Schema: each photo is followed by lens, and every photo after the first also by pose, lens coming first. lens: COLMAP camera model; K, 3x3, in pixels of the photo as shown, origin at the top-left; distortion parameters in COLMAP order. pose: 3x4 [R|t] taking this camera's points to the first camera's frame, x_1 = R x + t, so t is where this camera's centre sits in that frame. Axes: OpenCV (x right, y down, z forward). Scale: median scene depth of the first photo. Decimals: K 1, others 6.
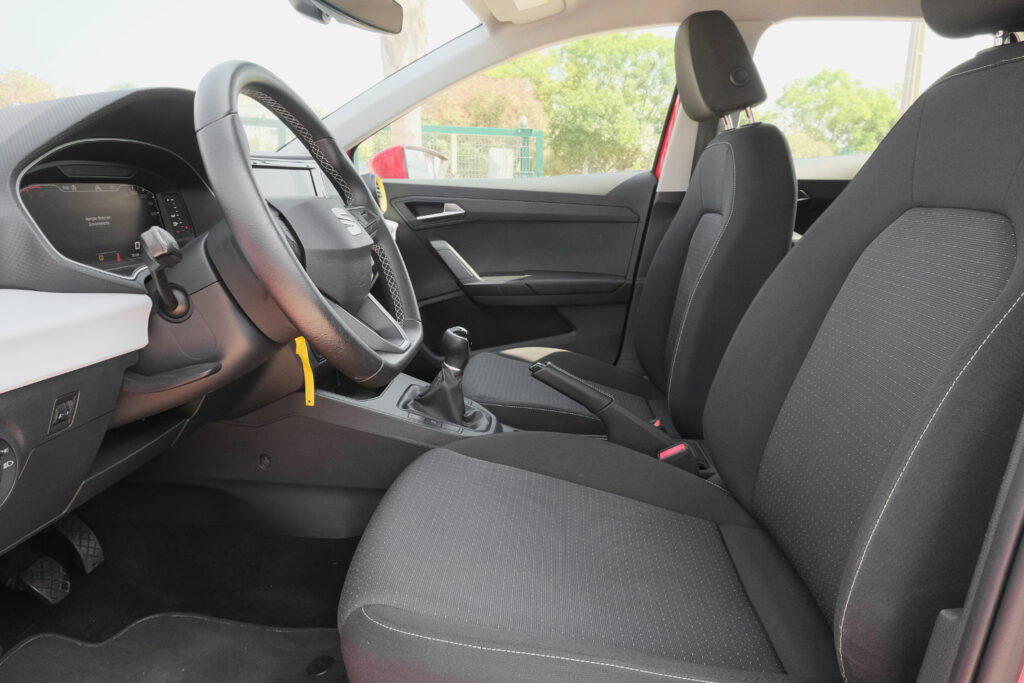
lens RADIAL K [[669.6, 0, 527.1], [0, 669.6, 342.7], [0, 0, 1]] dist [0.004740, 0.003307]
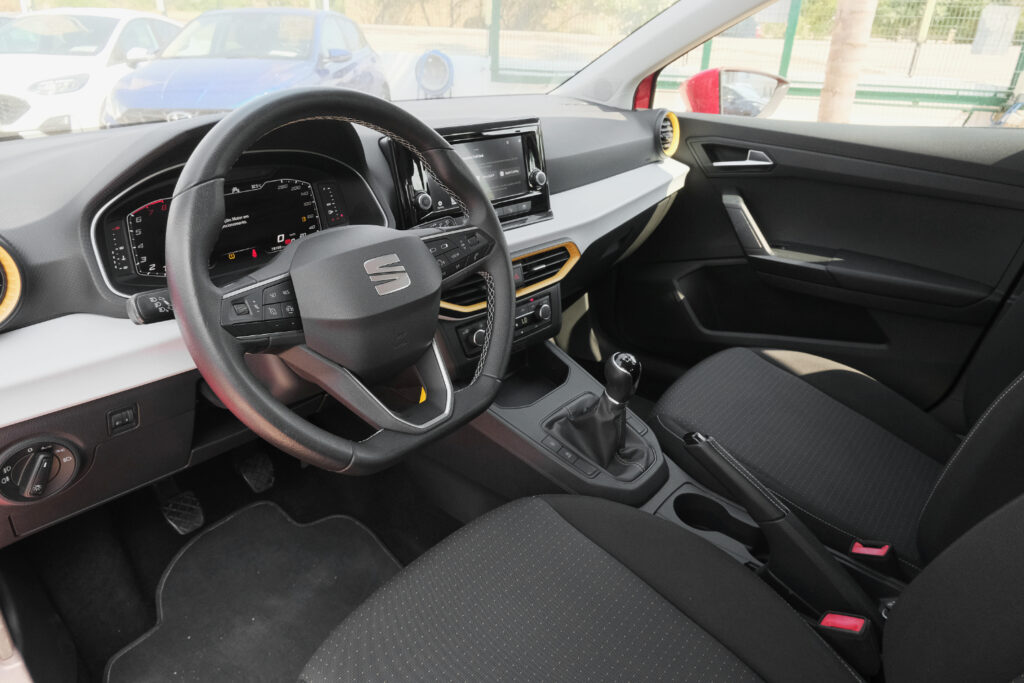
lens RADIAL K [[659.5, 0, 512.0], [0, 659.5, 341.5], [0, 0, 1]] dist [-0.007583, 0.000991]
pose [[0.785560, 0.274622, -0.554508, 0.157196], [-0.152799, 0.954462, 0.256233, -0.152341], [0.599624, -0.116558, 0.791749, 0.187020]]
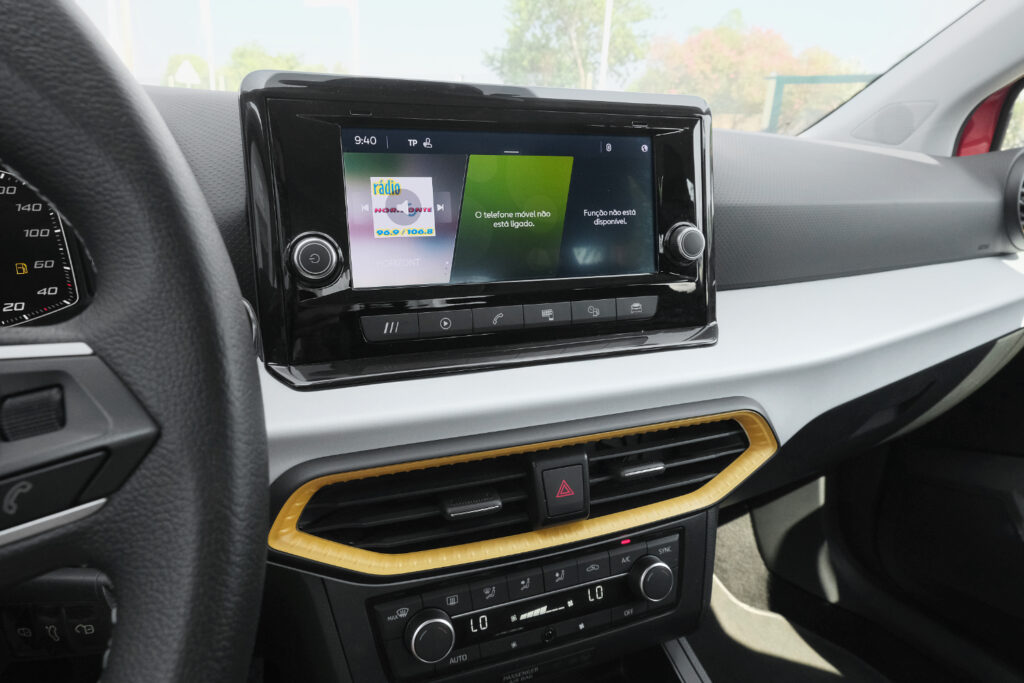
lens RADIAL K [[642.4, 0, 512.0], [0, 642.4, 341.5], [0, 0, 1]] dist [0.026227, -0.049304]
pose [[0.479926, 0.268785, -0.835120, -0.030938], [-0.221000, 0.958253, 0.181411, -0.137304], [0.849017, 0.097498, 0.519292, 0.539411]]
